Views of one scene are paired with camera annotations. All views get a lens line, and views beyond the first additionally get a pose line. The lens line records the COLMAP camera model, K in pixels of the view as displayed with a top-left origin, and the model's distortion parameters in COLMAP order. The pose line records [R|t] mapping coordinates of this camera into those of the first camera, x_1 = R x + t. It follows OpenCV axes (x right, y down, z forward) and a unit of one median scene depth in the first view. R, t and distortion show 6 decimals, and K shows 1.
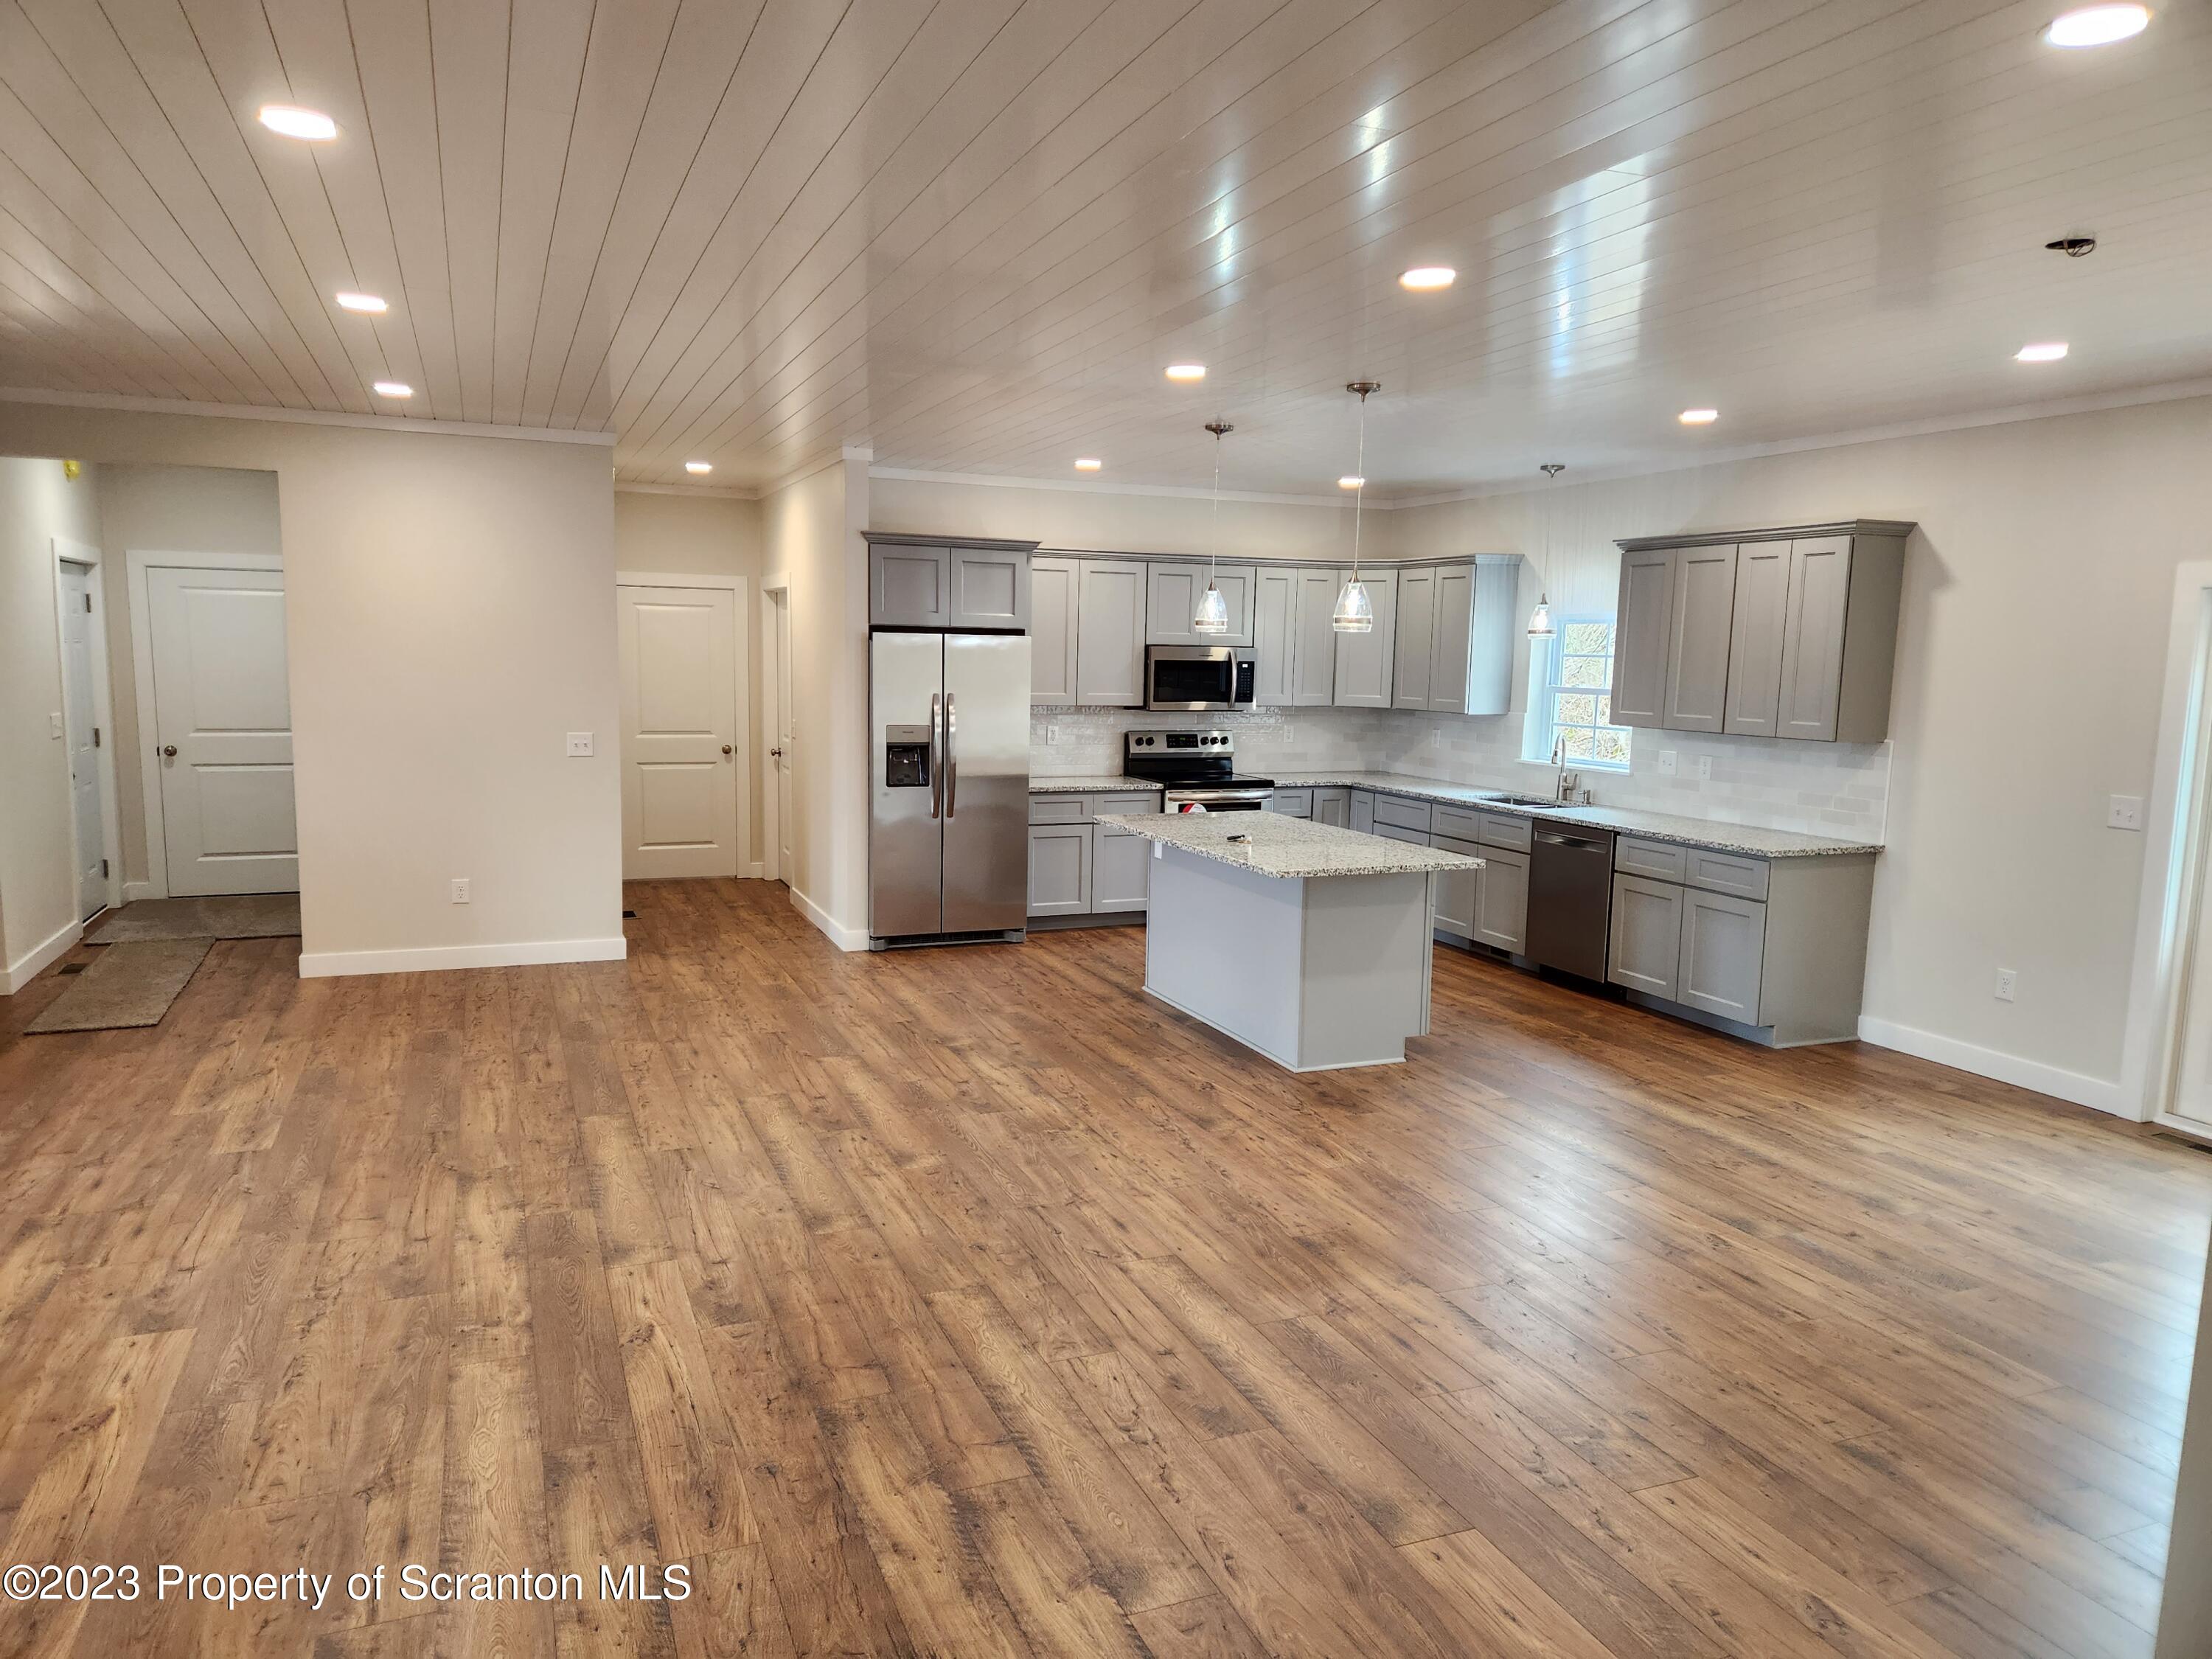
lens RADIAL K [[1476.7, 0, 1090.5], [0, 1476.7, 823.0], [0, 0, 1]] dist [0.077801, -0.061572]
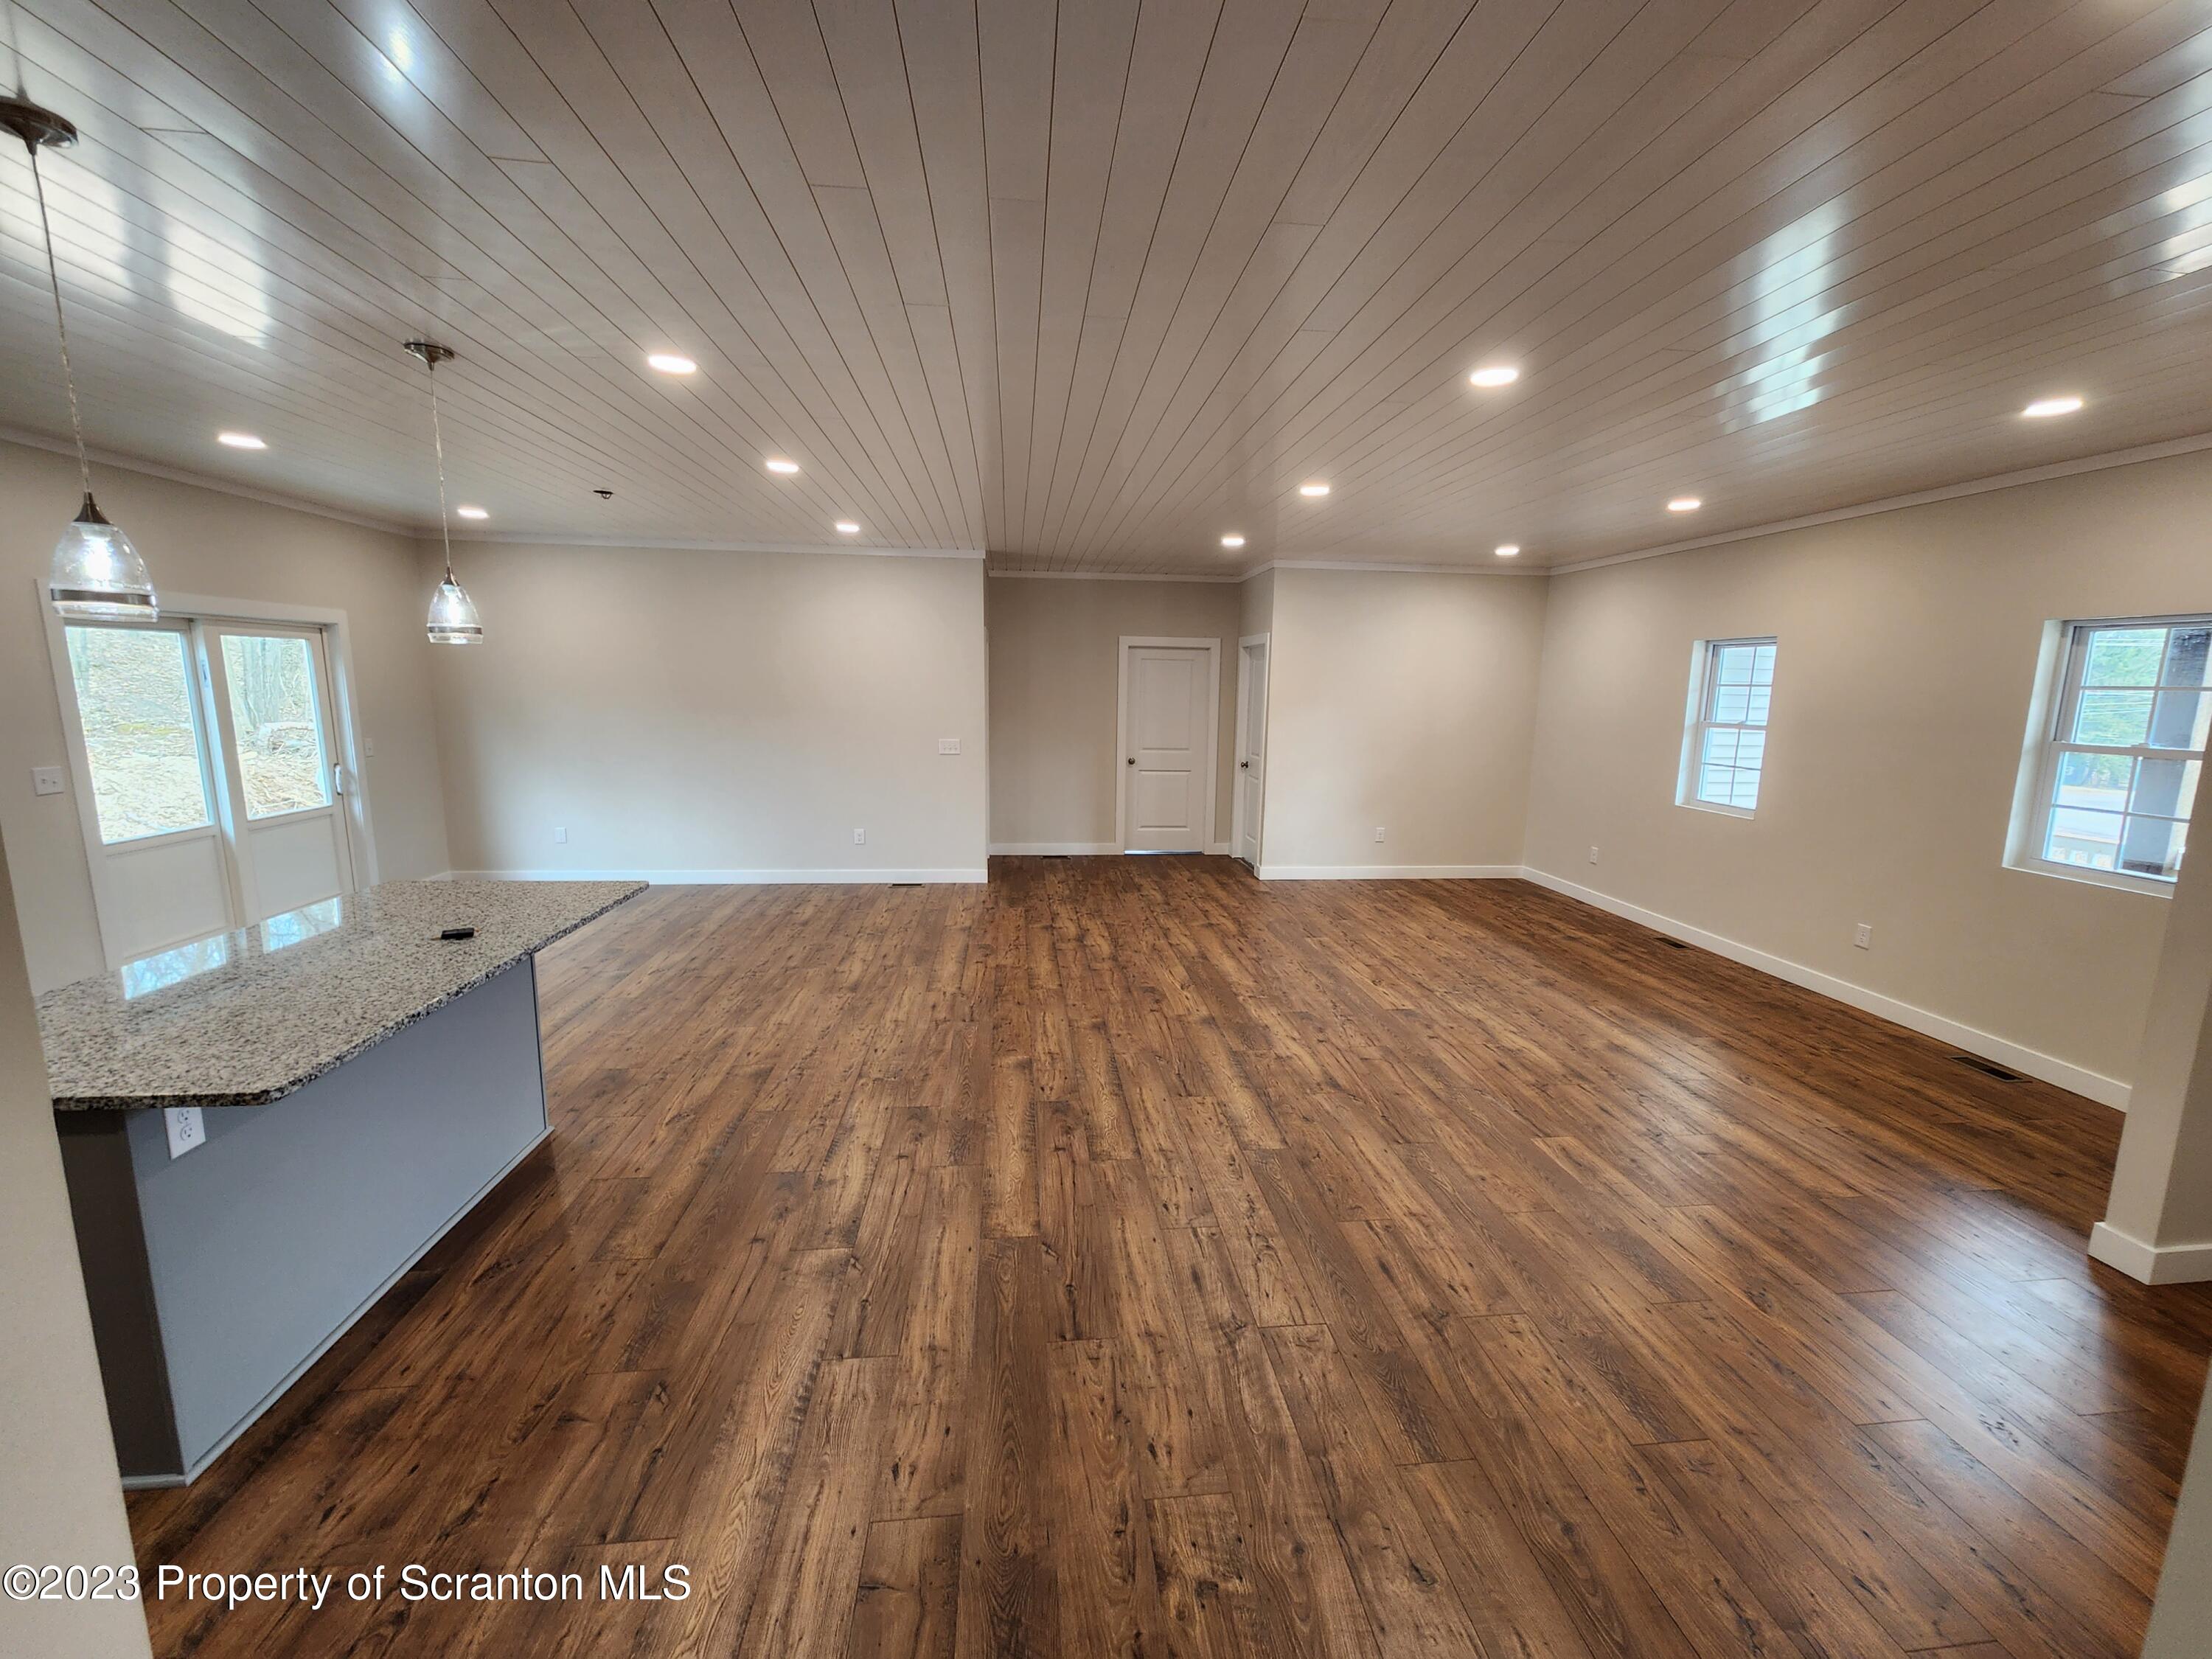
lens RADIAL K [[900.0, 0, 1104.6], [0, 900.0, 826.4], [0, 0, 1]] dist [0.007112, -0.003541]
pose [[-0.958377, -0.083075, 0.273153, -0.432521], [-0.004171, 0.960703, 0.277548, -0.223815], [-0.285476, 0.264856, -0.921062, 1.805586]]
